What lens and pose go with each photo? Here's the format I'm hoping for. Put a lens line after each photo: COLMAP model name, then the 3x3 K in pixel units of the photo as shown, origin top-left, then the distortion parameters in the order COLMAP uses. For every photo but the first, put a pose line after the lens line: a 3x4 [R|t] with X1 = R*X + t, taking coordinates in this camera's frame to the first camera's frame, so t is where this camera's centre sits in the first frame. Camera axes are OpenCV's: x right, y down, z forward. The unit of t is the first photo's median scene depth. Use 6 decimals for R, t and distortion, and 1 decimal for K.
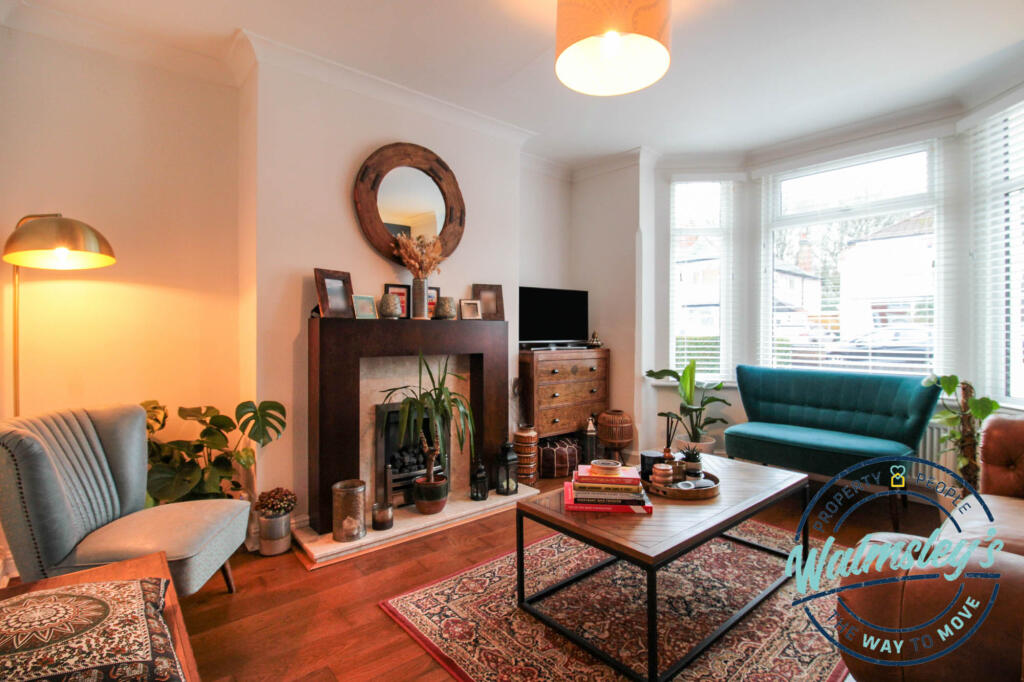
lens RADIAL K [[508.4, 0, 518.6], [0, 508.4, 339.2], [0, 0, 1]] dist [-0.003221, -0.000953]
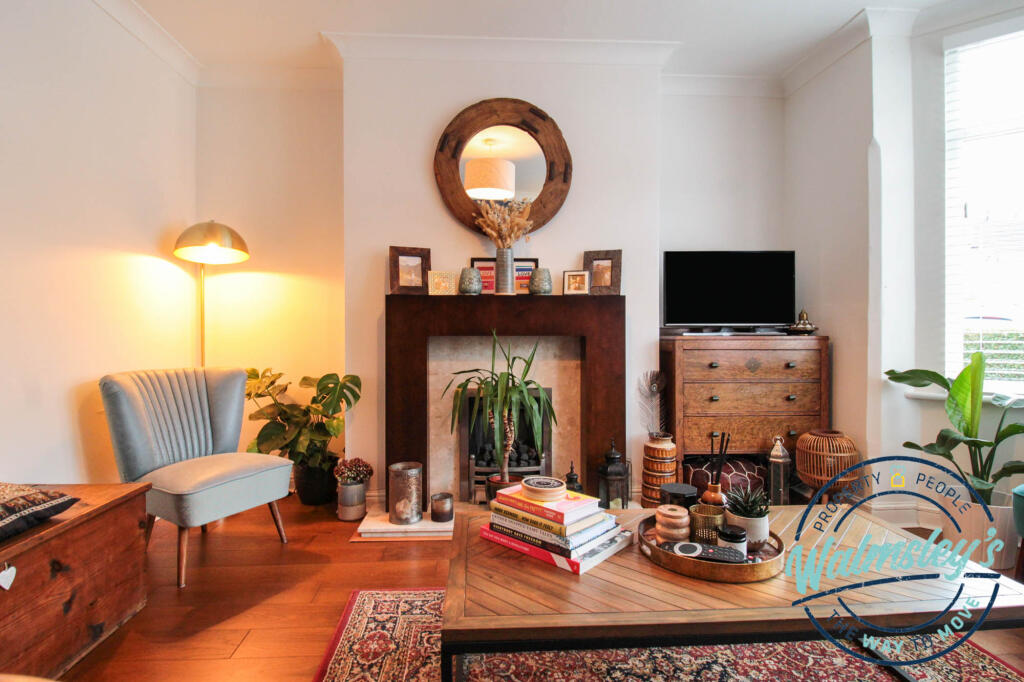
lens RADIAL K [[531.8, 0, 512.0], [0, 531.8, 341.0], [0, 0, 1]] dist [0.006457, -0.017362]
pose [[0.779789, 0.008249, -0.625988, 0.395822], [-0.009867, 0.999951, 0.000887, 0.039245], [0.625965, 0.005485, 0.779832, 0.291894]]
